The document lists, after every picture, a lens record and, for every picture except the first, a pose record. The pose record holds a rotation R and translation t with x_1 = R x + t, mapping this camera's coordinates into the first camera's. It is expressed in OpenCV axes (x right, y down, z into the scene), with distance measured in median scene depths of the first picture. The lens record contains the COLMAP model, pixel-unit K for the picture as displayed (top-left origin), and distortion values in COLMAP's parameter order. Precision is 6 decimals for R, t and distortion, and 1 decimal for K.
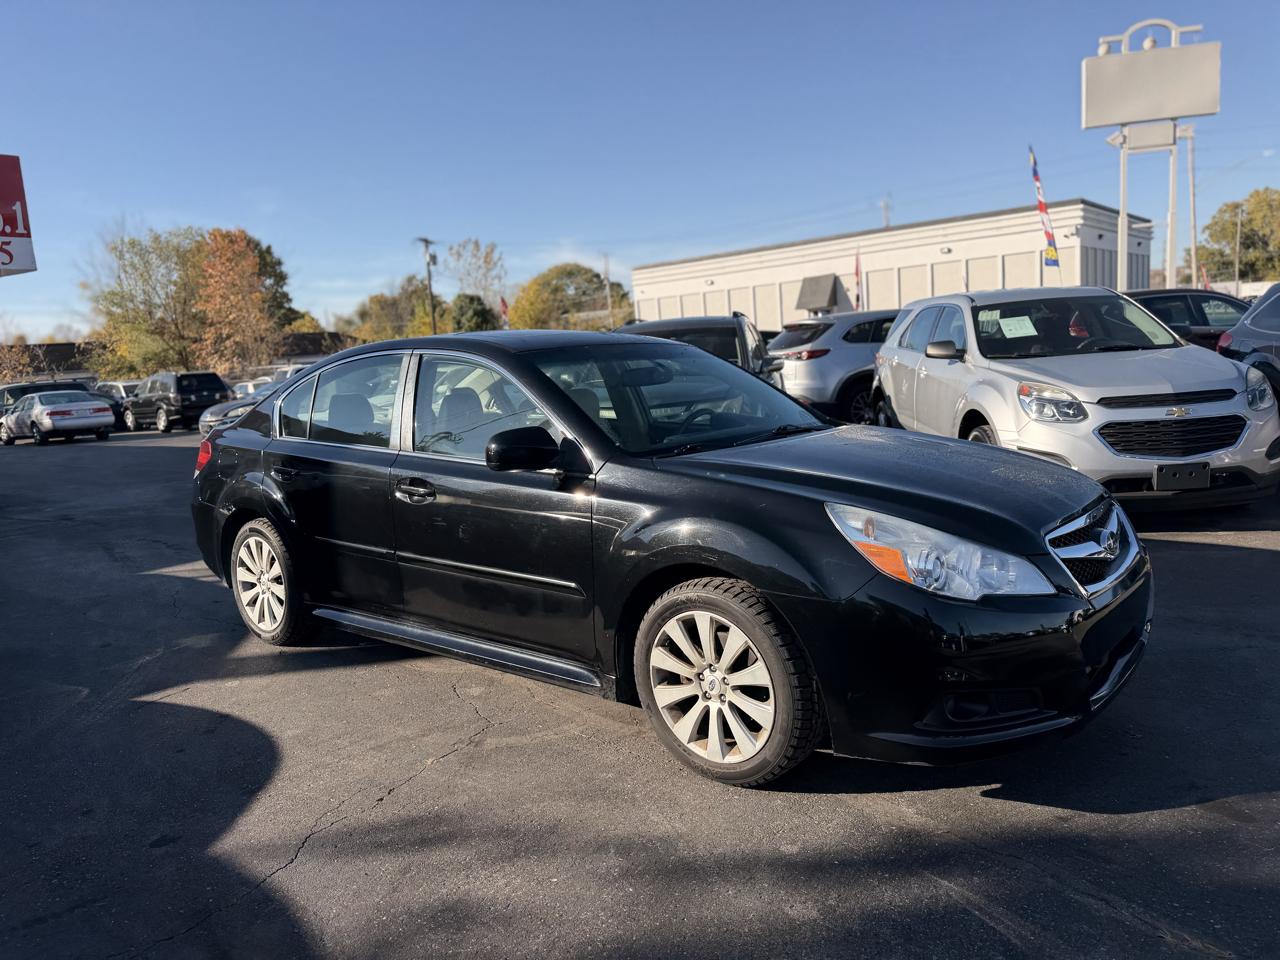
lens RADIAL K [[898.6, 0, 637.9], [0, 898.6, 482.6], [0, 0, 1]] dist [0.031953, -0.037496]
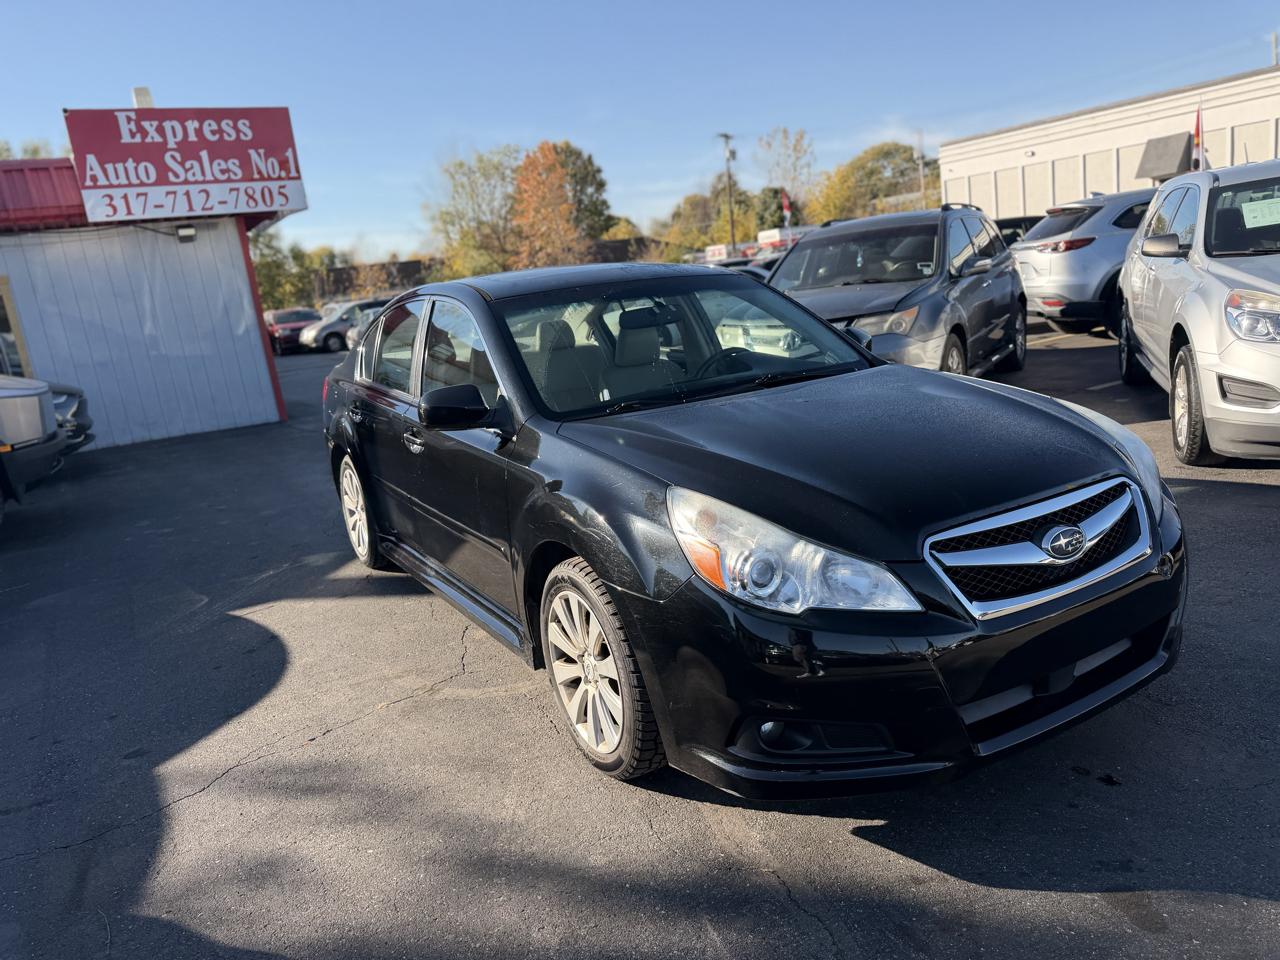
lens RADIAL K [[898.6, 0, 636.1], [0, 898.6, 474.1], [0, 0, 1]] dist [0.031953, -0.037496]
pose [[0.942389, 0.031096, -0.333070, 0.314433], [0.003719, 0.994635, 0.103381, -0.053972], [0.334498, -0.098663, 0.937217, 0.112289]]
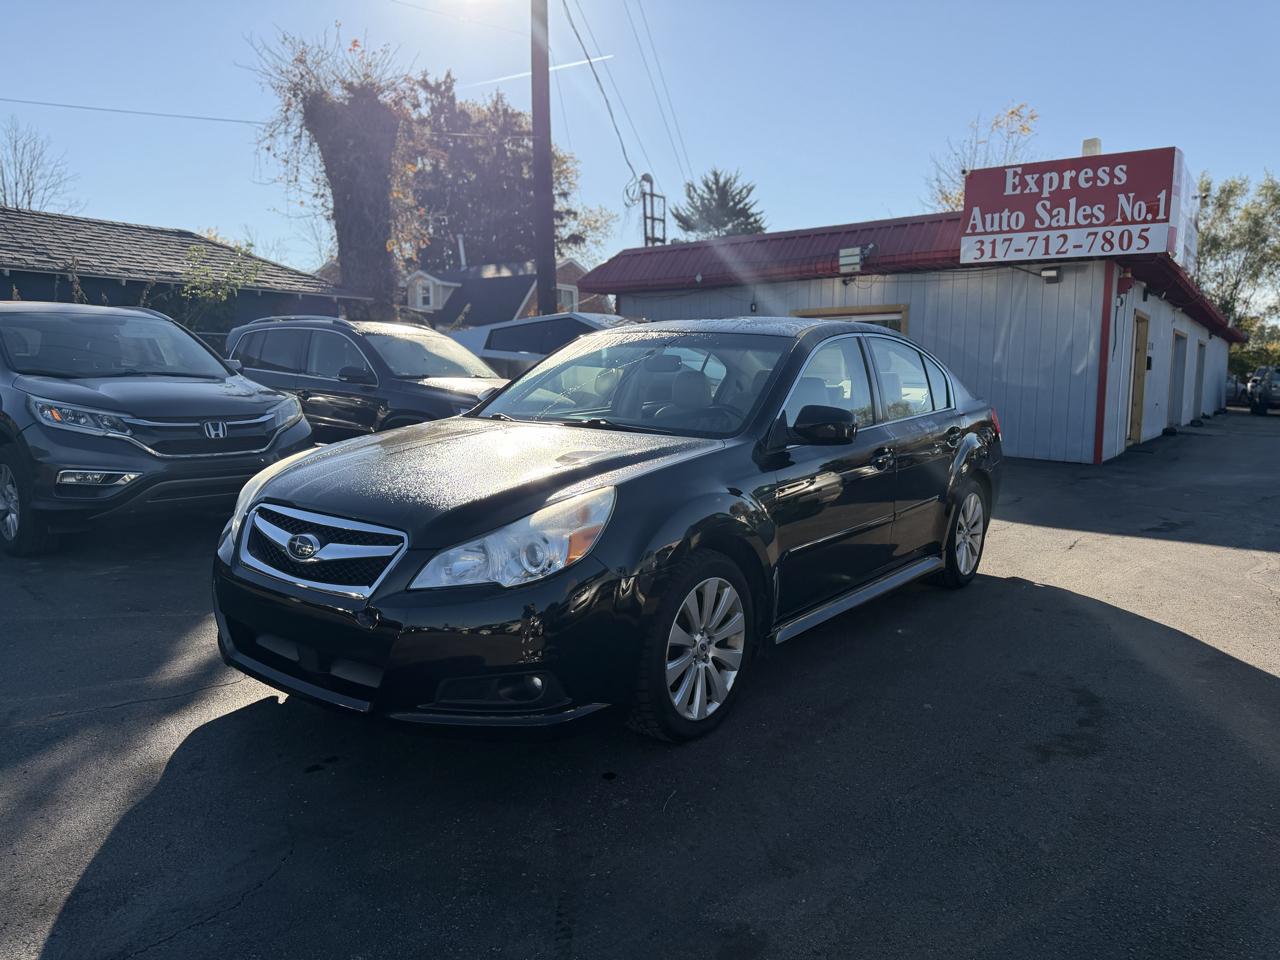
lens RADIAL K [[898.6, 0, 646.0], [0, 898.6, 478.0], [0, 0, 1]] dist [0.031953, -0.037496]
pose [[0.059099, 0.188008, -0.980388, 1.109226], [-0.161329, 0.970993, 0.176481, -0.180695], [0.985130, 0.147735, 0.087716, 0.934669]]
